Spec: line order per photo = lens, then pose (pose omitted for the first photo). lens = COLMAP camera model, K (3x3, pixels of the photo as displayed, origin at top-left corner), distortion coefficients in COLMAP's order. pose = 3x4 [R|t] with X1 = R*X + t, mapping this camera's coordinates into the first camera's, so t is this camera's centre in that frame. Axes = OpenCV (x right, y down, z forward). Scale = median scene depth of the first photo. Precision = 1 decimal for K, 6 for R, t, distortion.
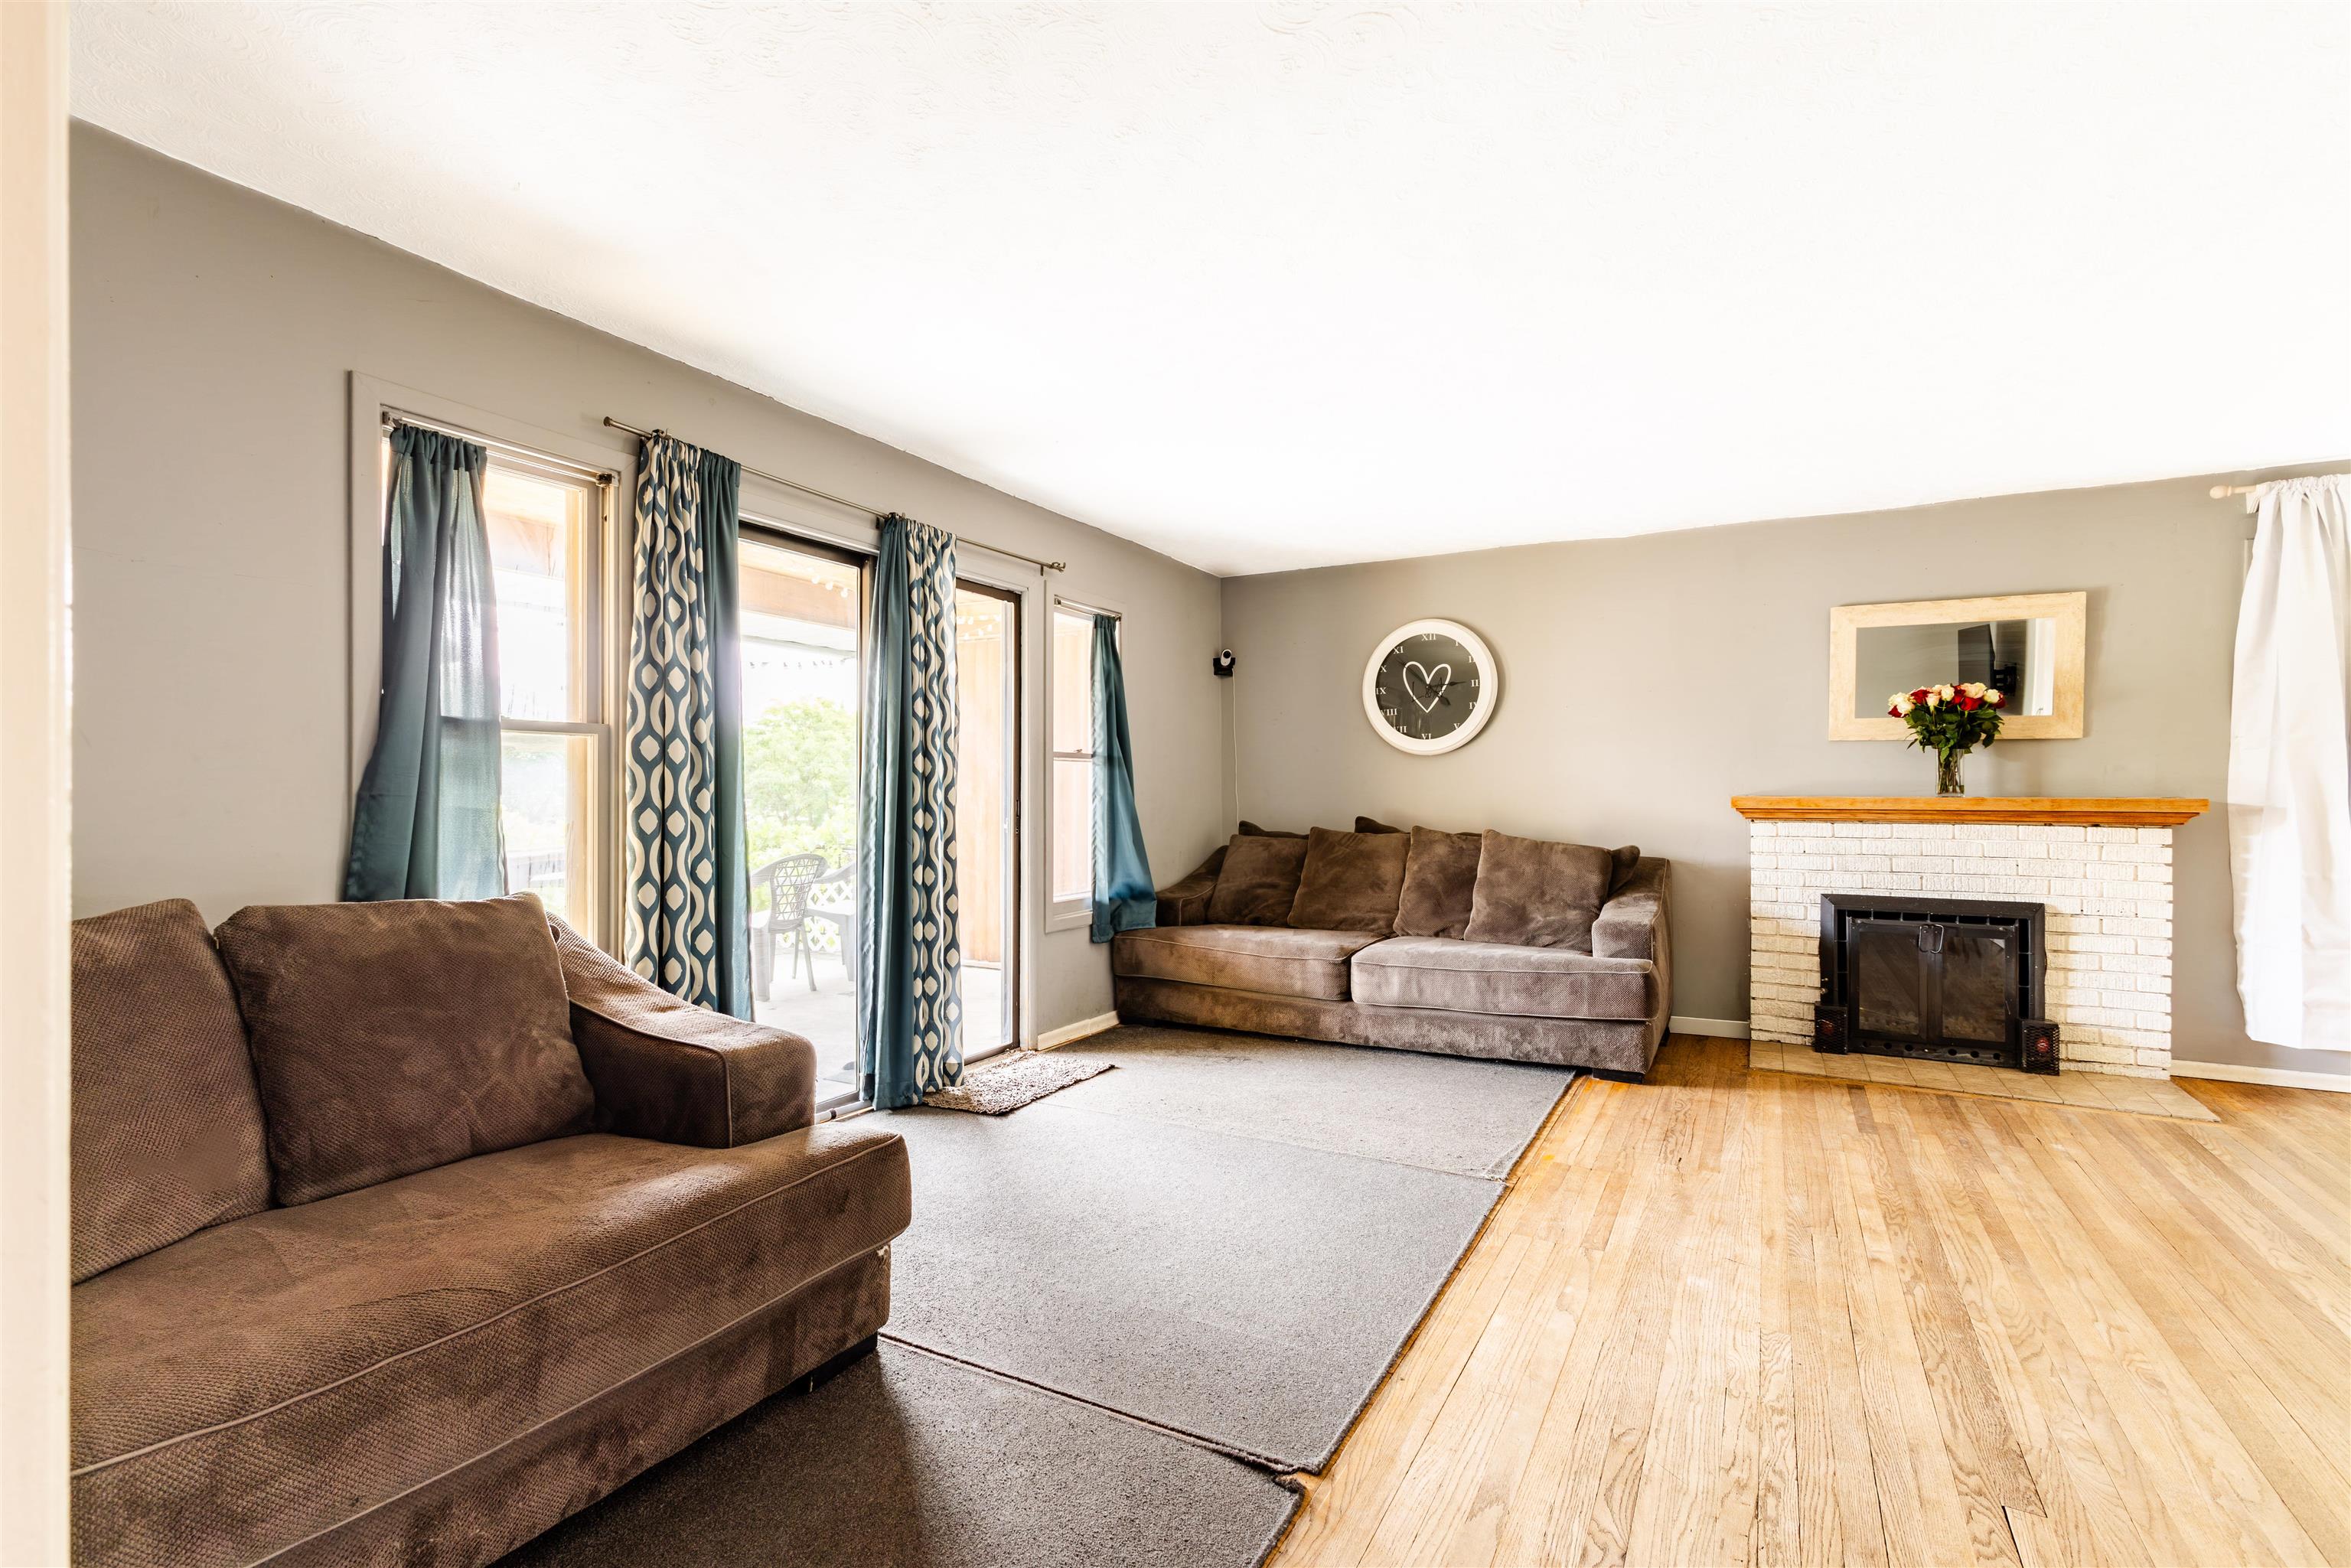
lens RADIAL K [[1084.6, 0, 1156.7], [0, 1084.6, 787.5], [0, 0, 1]] dist [-0.003061, 0.003017]
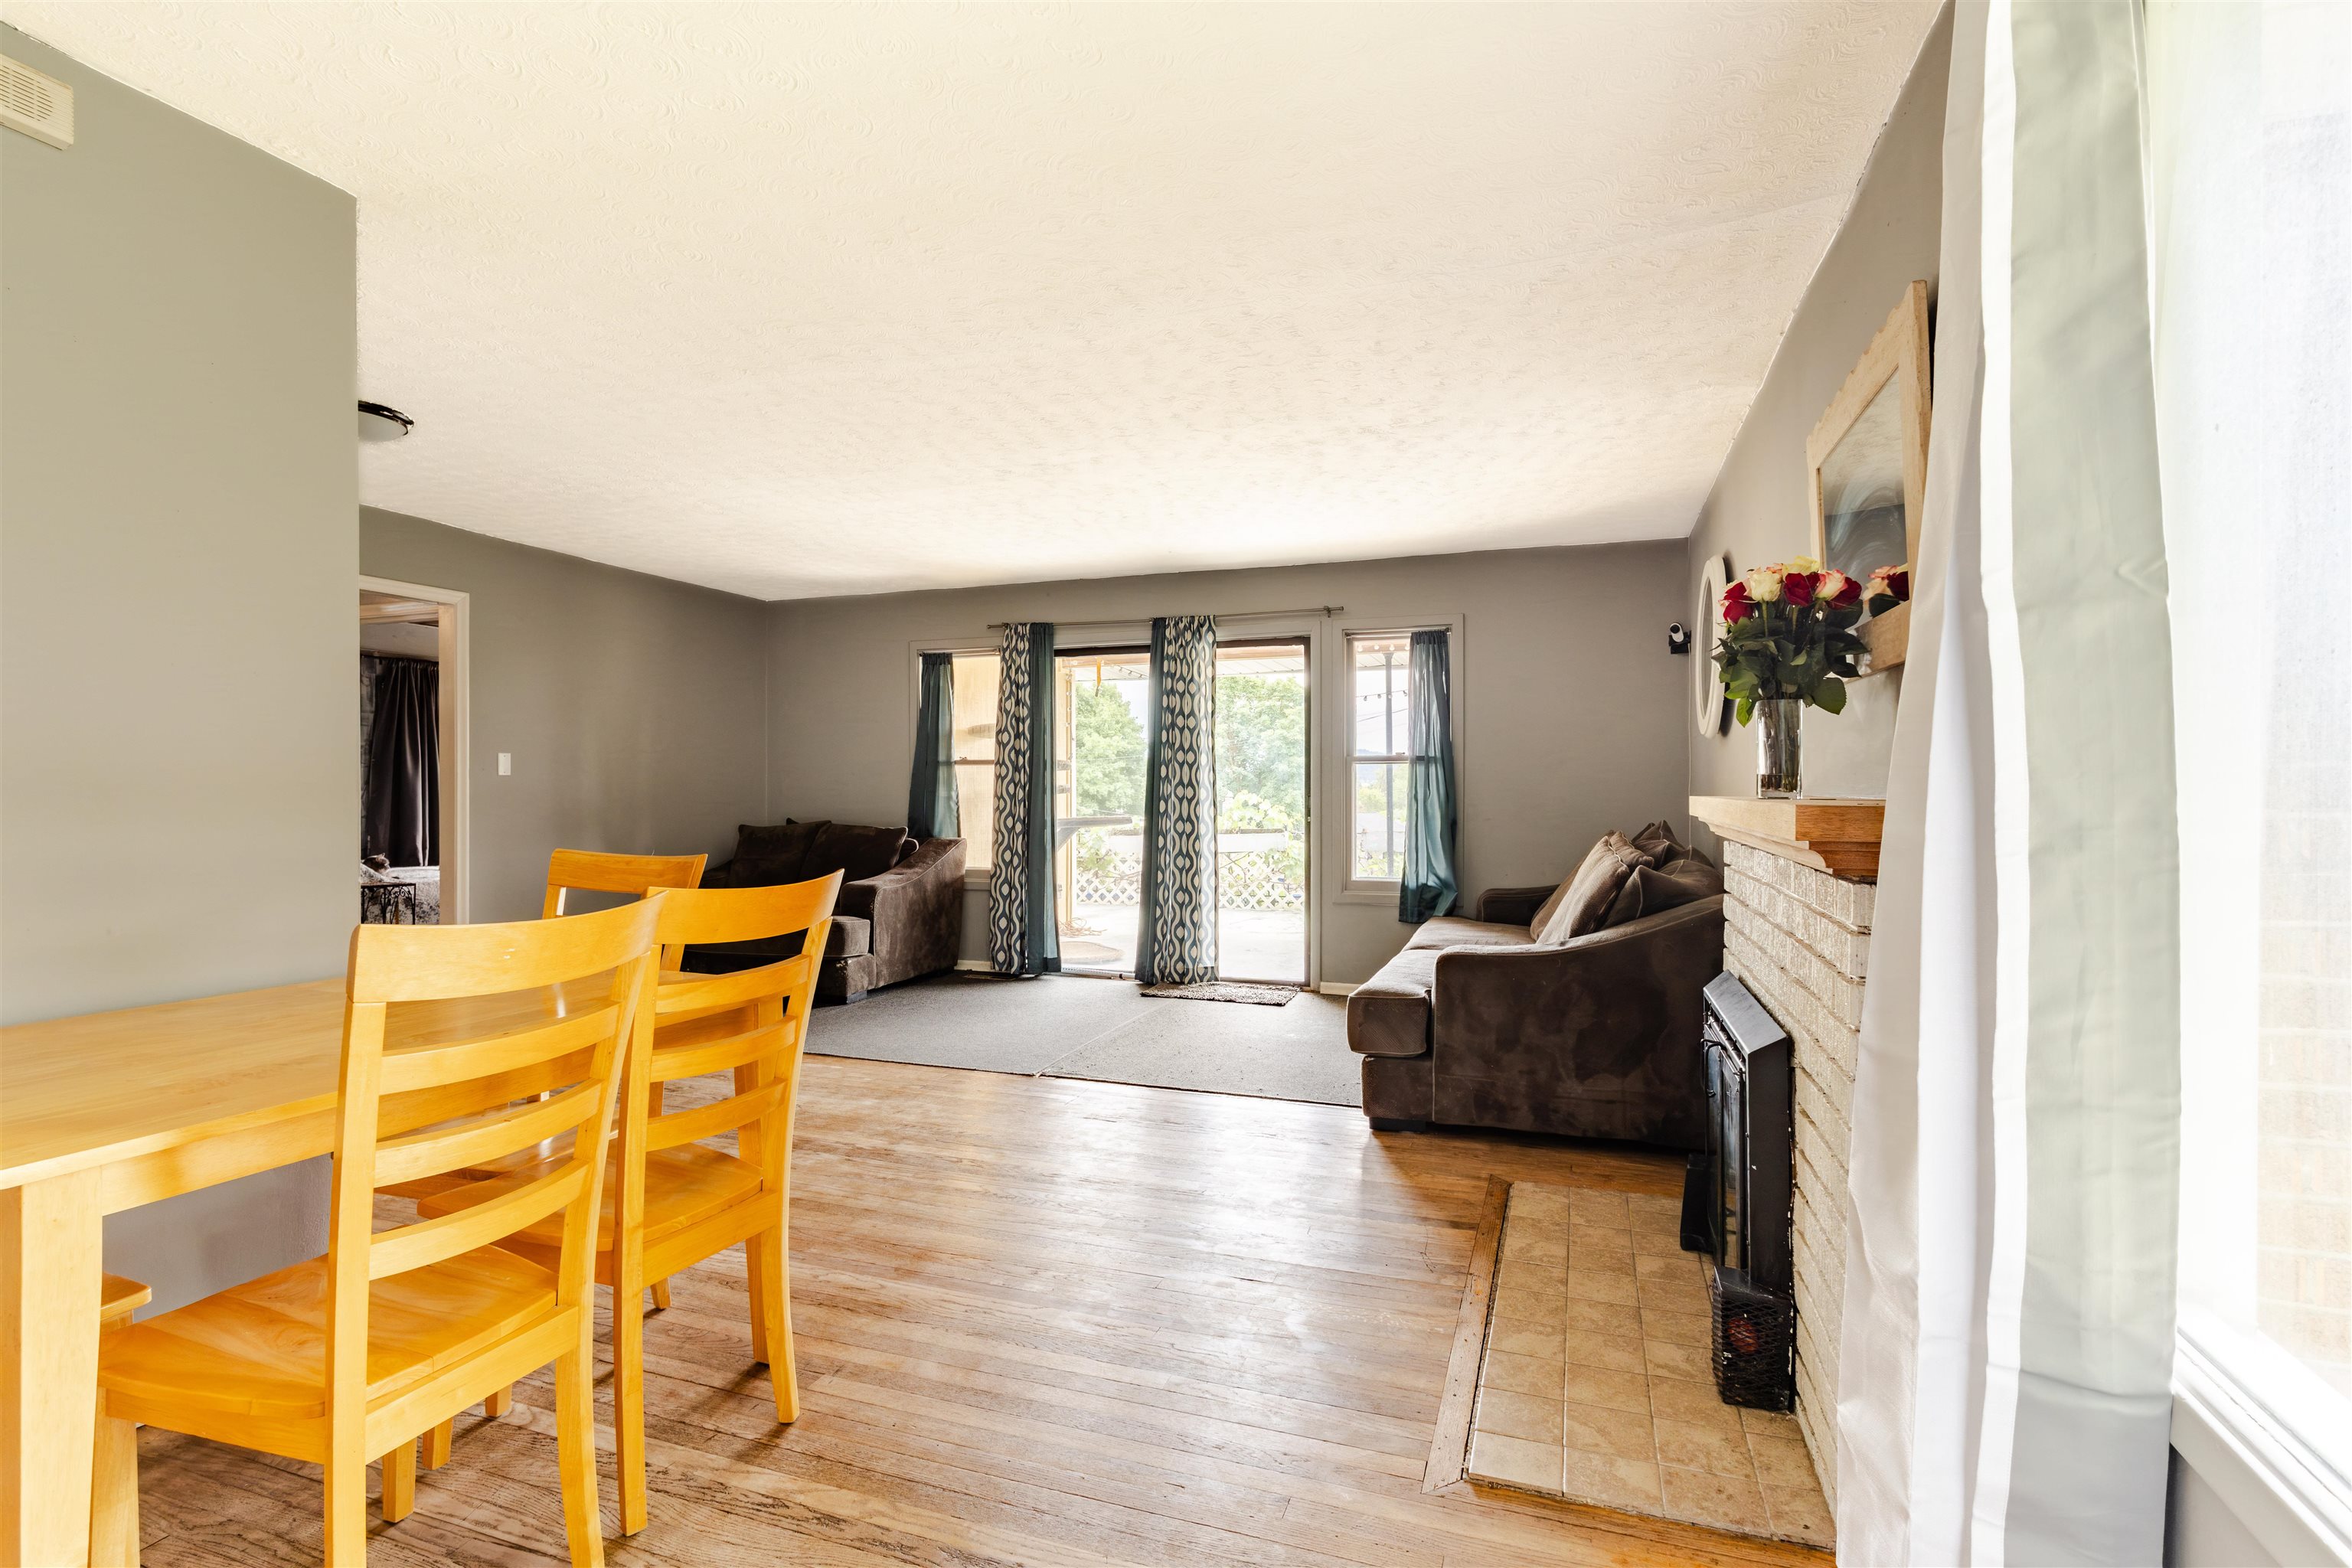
lens RADIAL K [[1085.1, 0, 1174.5], [0, 1085.1, 787.2], [0, 0, 1]] dist [-0.003061, 0.003017]
pose [[0.168253, 0.000590, -0.985744, 1.291032], [0.002841, 0.999995, 0.001084, 0.000168], [0.985740, -0.002983, 0.168251, 0.712638]]
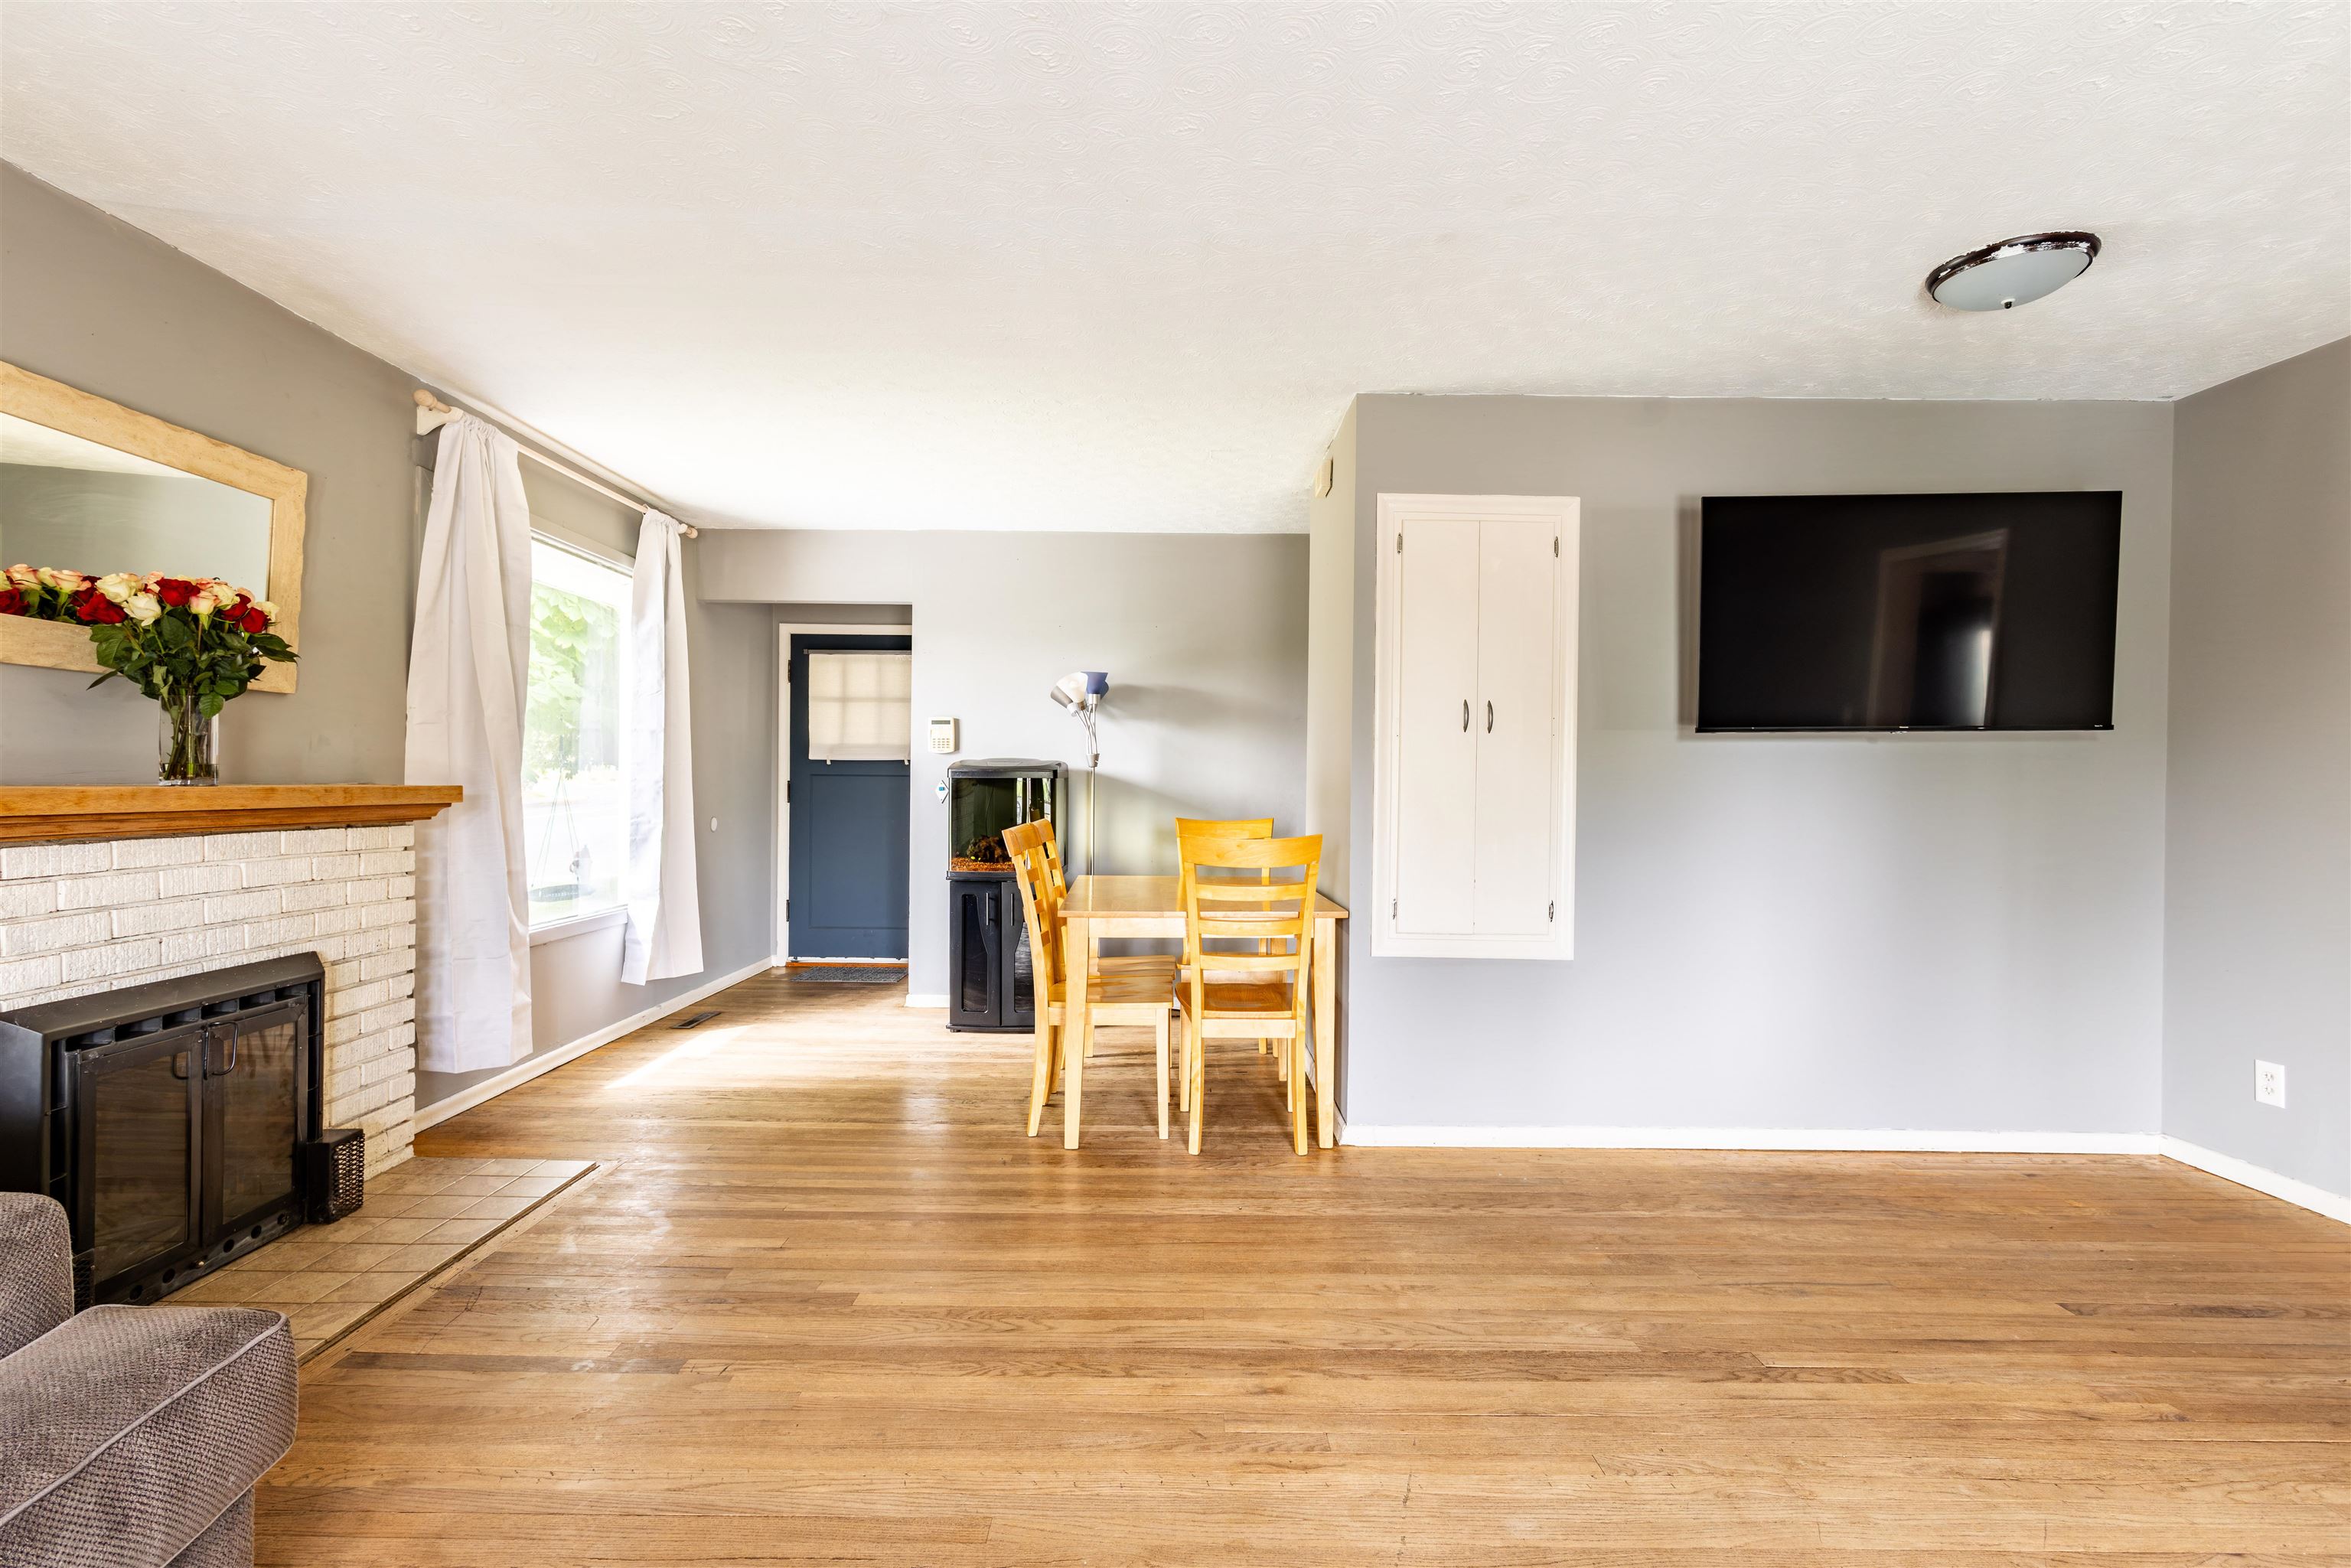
lens RADIAL K [[1084.6, 0, 1157.0], [0, 1084.6, 784.1], [0, 0, 1]] dist [-0.003061, 0.003017]
pose [[-0.495800, -0.014349, 0.868318, 0.021998], [-0.015435, 0.999851, 0.007709, -0.004136], [-0.868300, -0.009580, -0.495947, 0.935784]]
